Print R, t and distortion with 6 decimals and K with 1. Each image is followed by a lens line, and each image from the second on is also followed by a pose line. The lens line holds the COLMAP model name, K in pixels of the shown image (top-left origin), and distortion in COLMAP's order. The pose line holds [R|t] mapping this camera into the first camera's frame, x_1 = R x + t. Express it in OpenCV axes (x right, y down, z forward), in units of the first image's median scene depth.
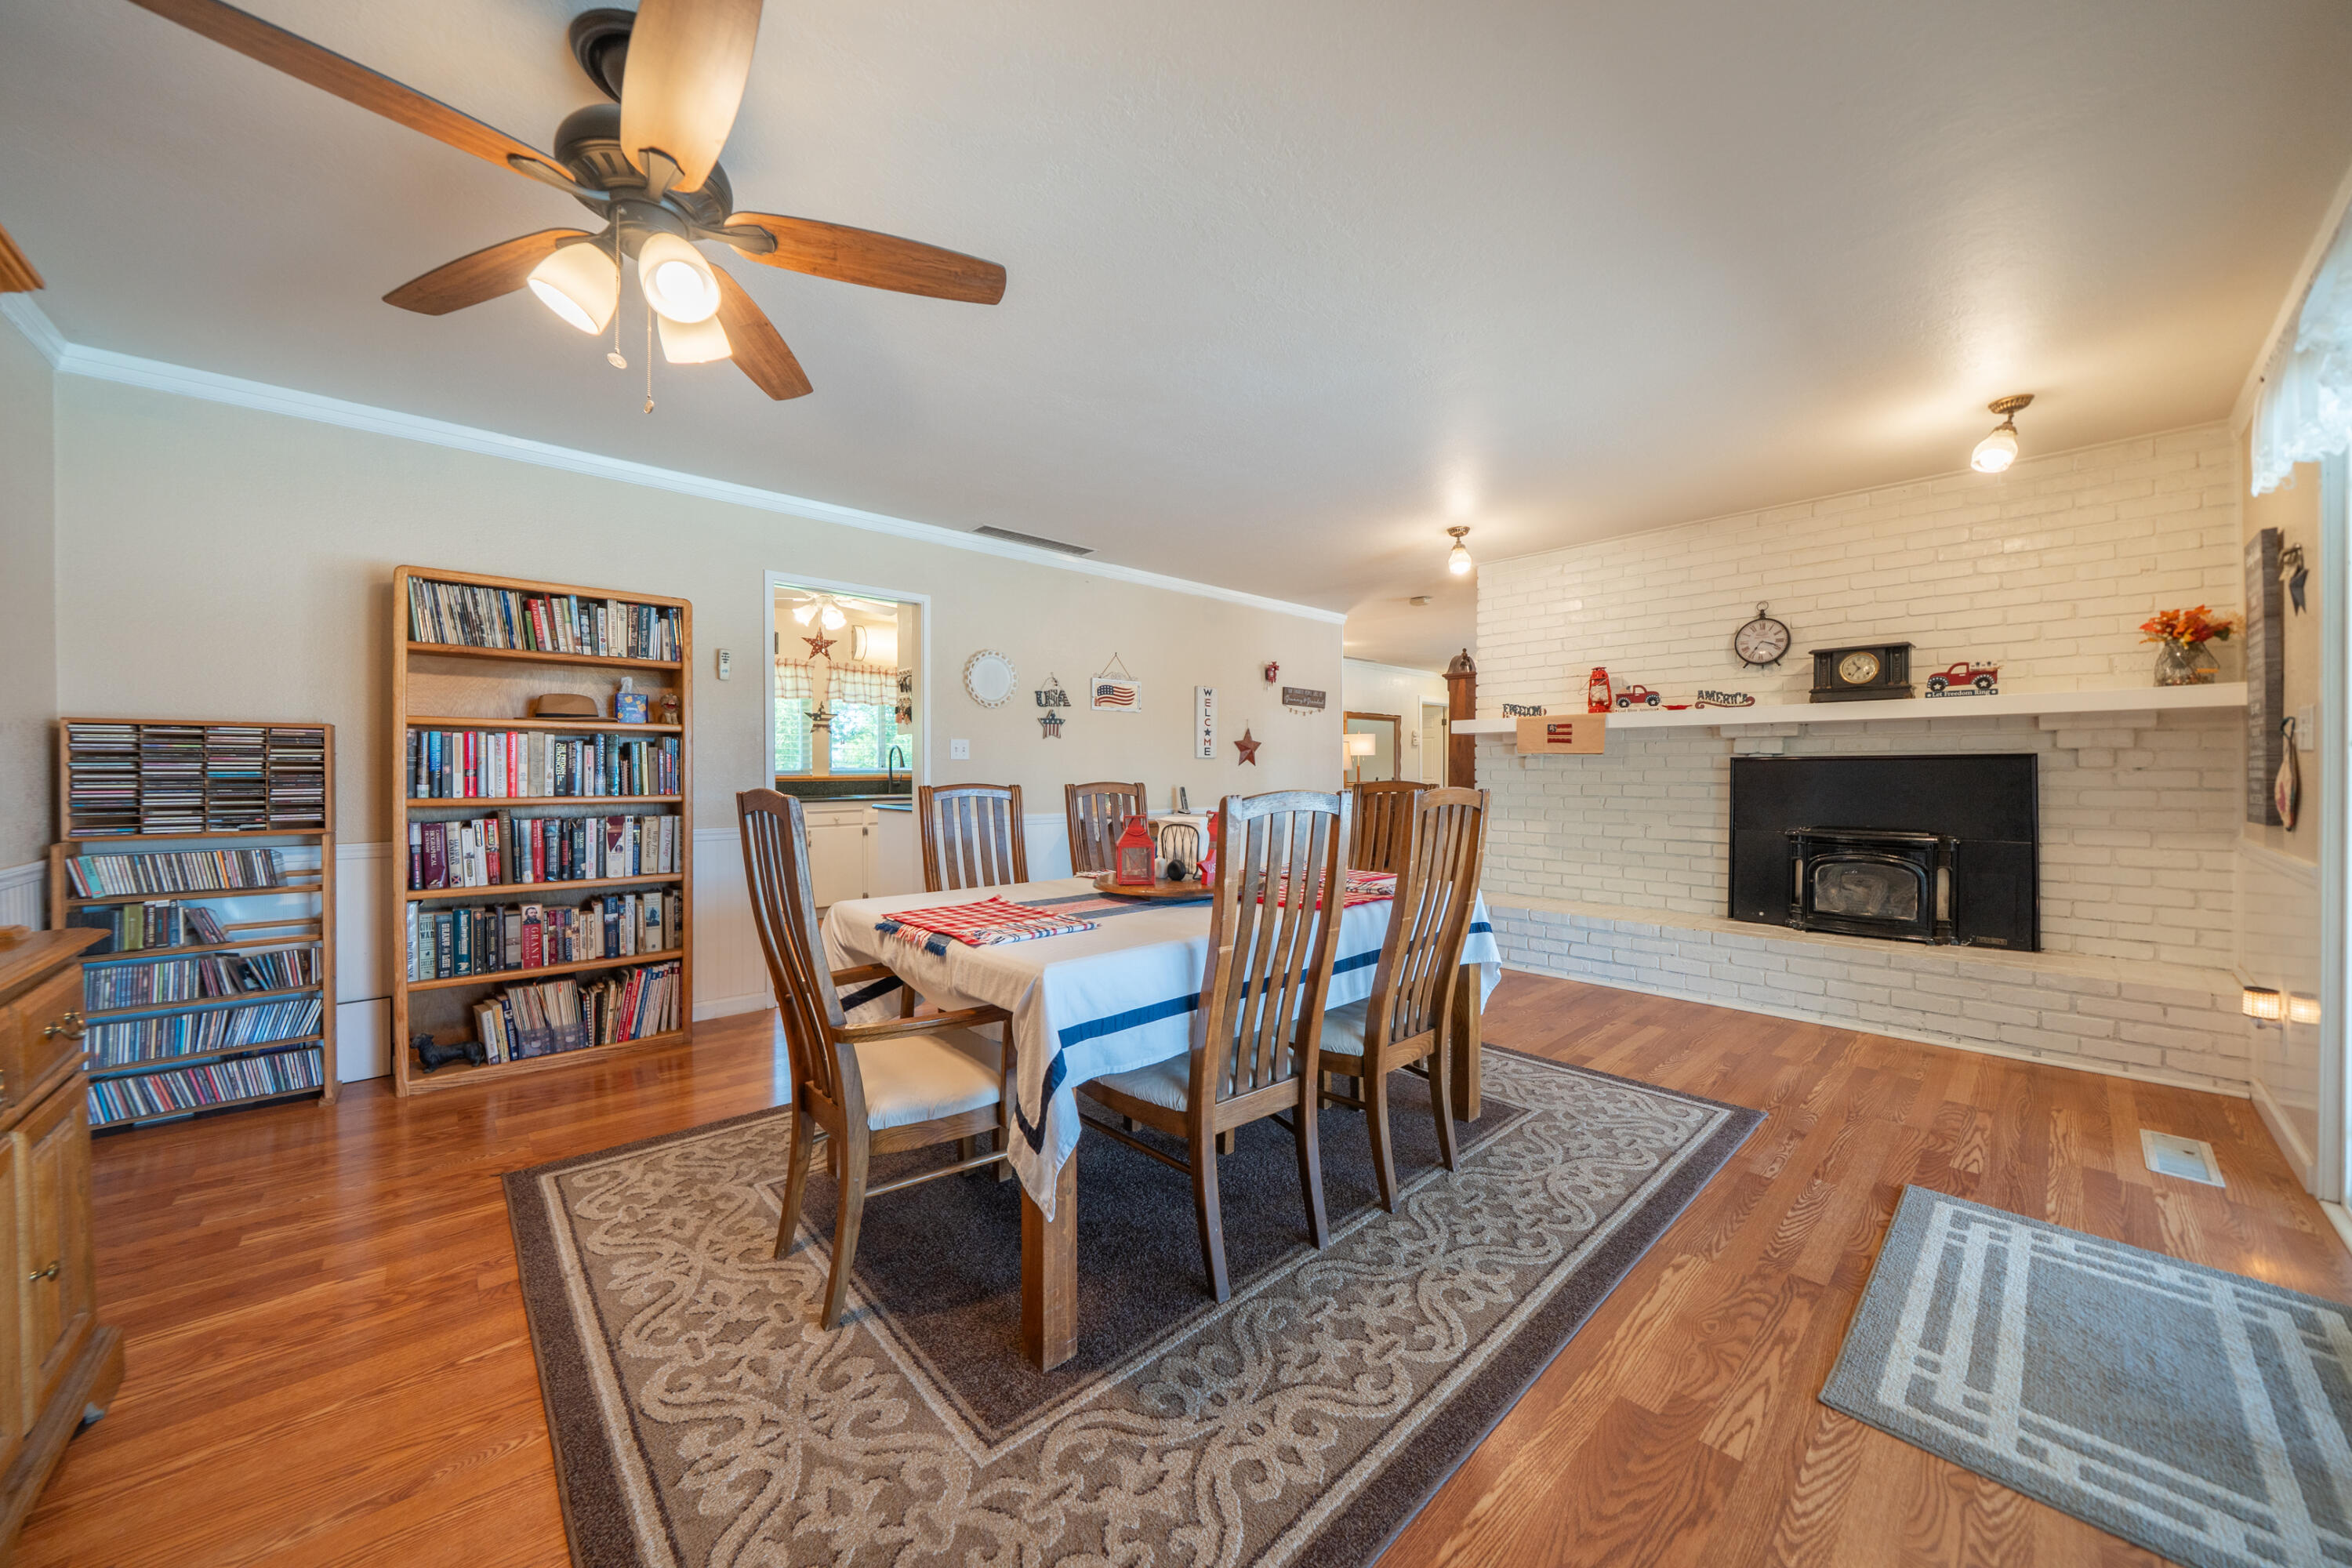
lens RADIAL K [[819.4, 0, 1161.9], [0, 819.4, 771.4], [0, 0, 1]] dist [0.000230, 0.000133]
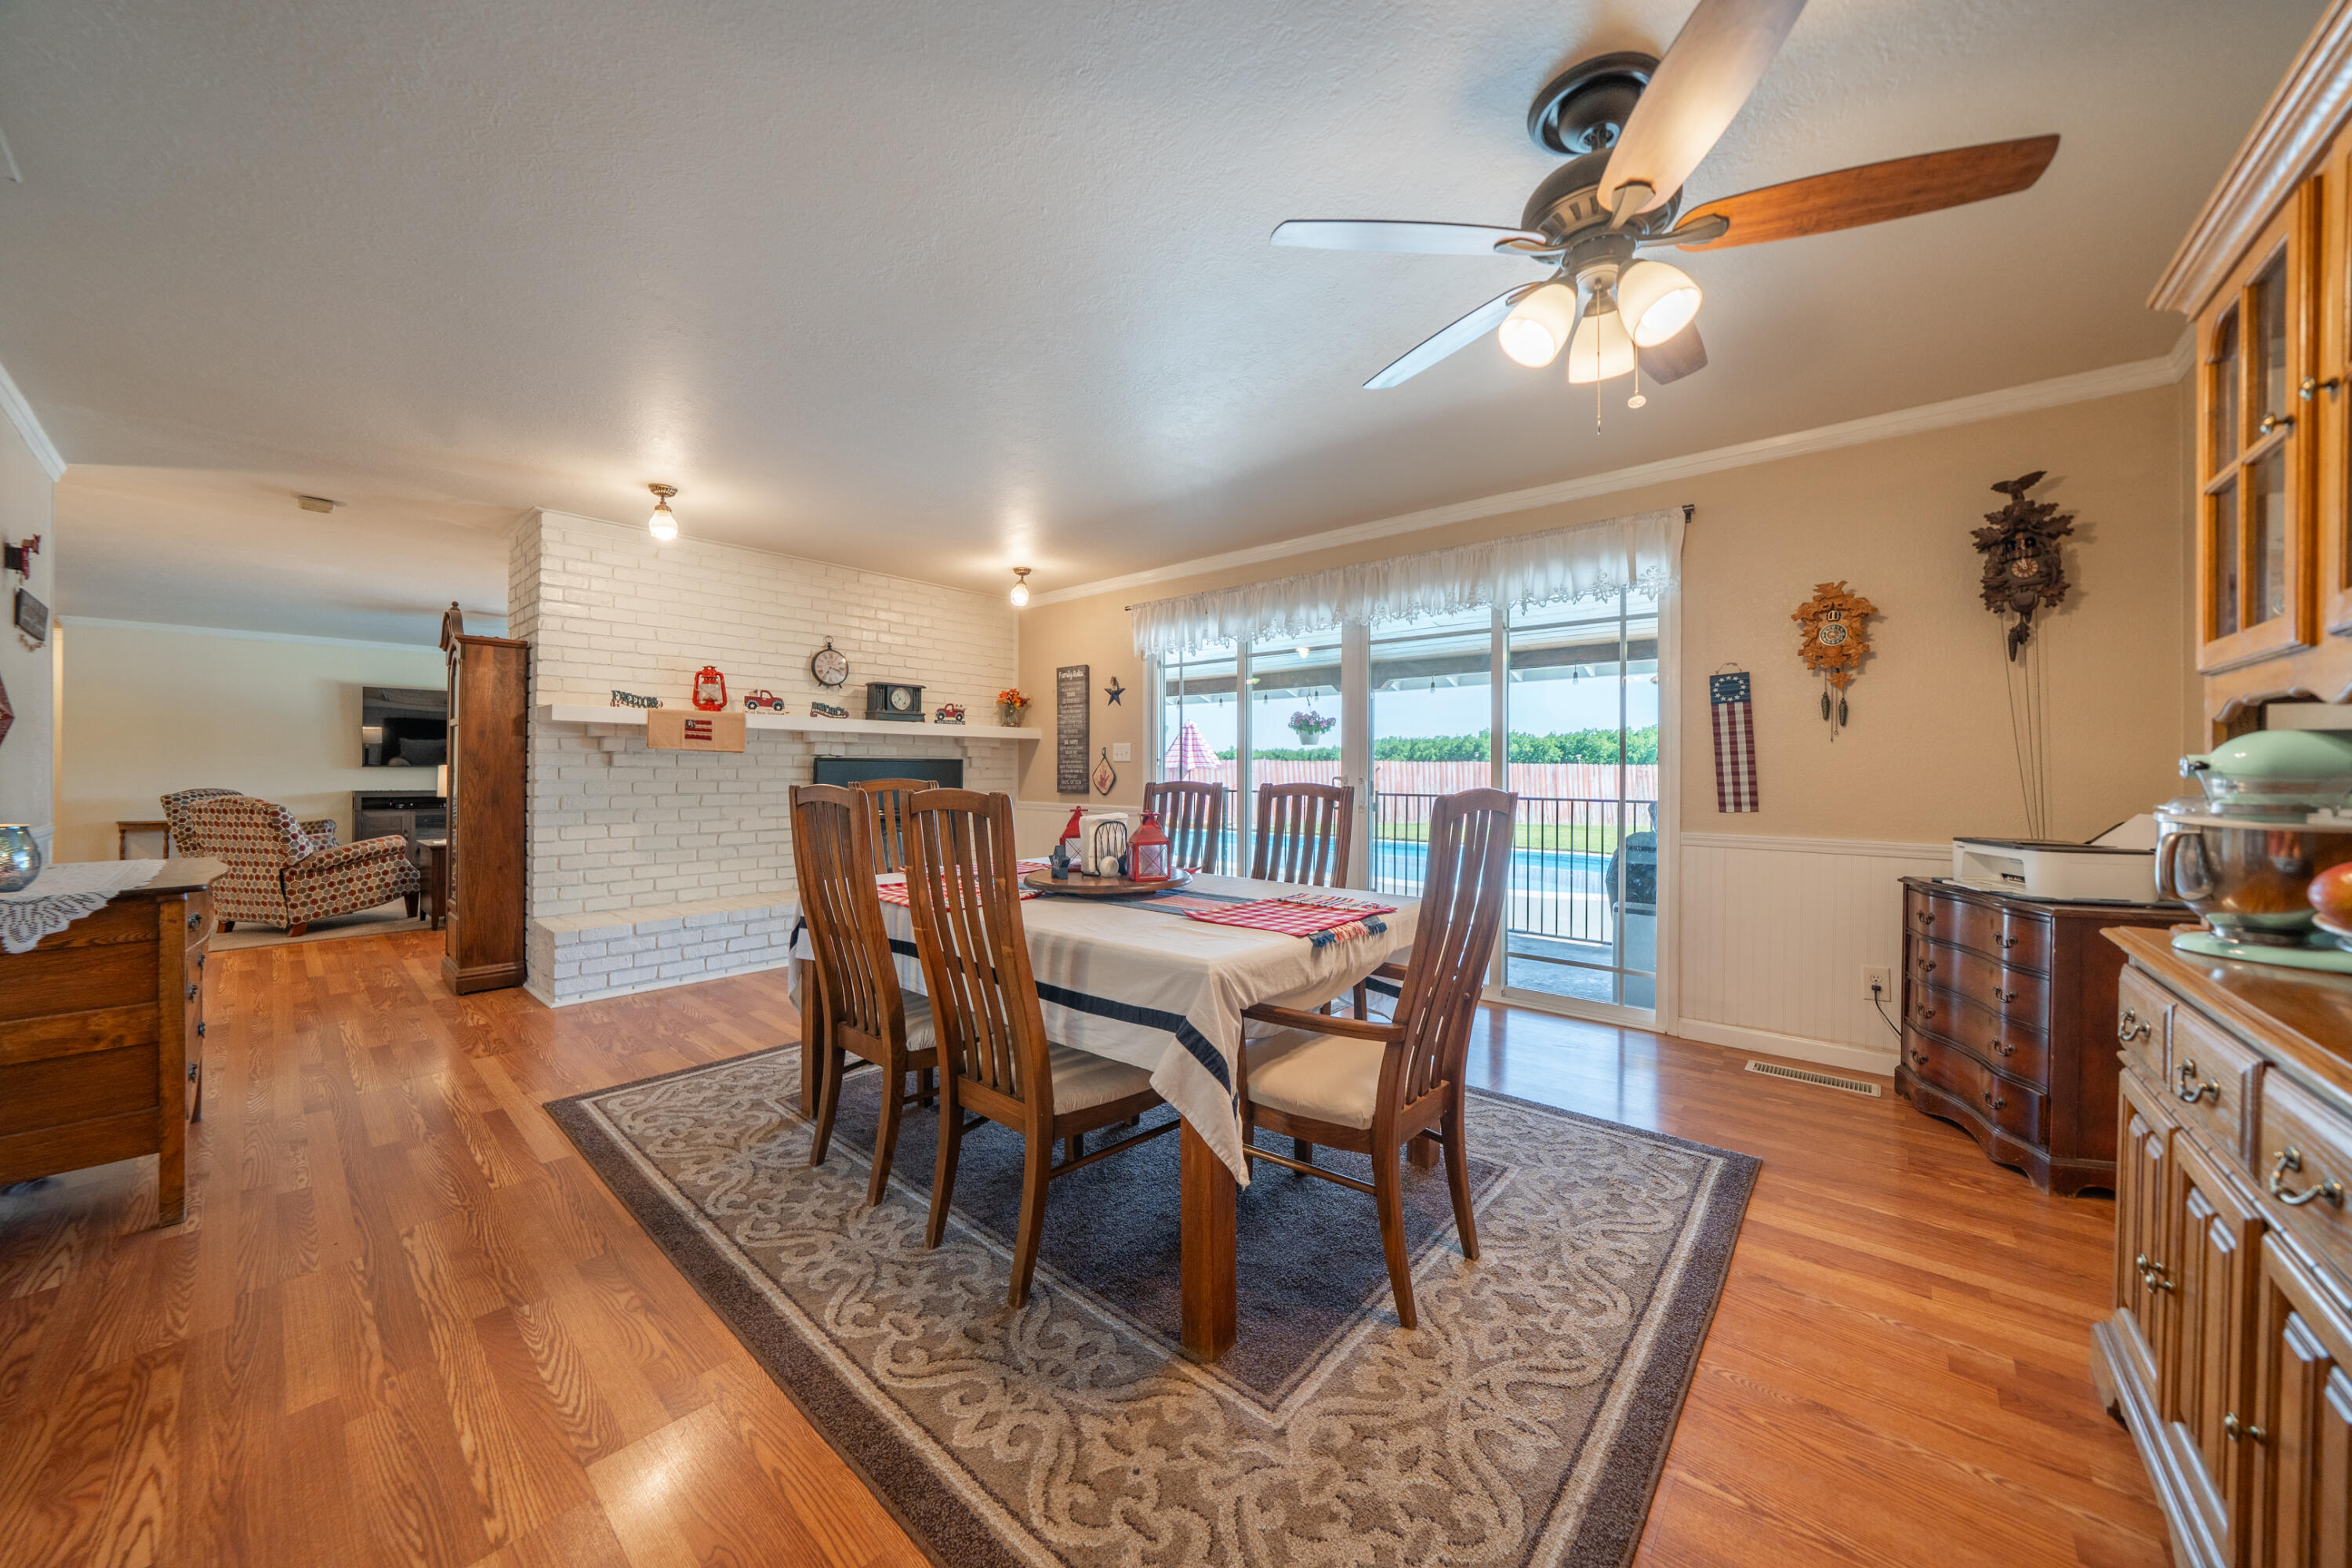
lens RADIAL K [[819.4, 0, 1161.9], [0, 819.4, 771.4], [0, 0, 1]] dist [0.000230, 0.000133]
pose [[-0.107204, -0.004294, 0.994228, -0.731092], [-0.001268, 0.999990, 0.004182, -0.002827], [-0.994236, -0.000813, -0.107208, 0.759625]]
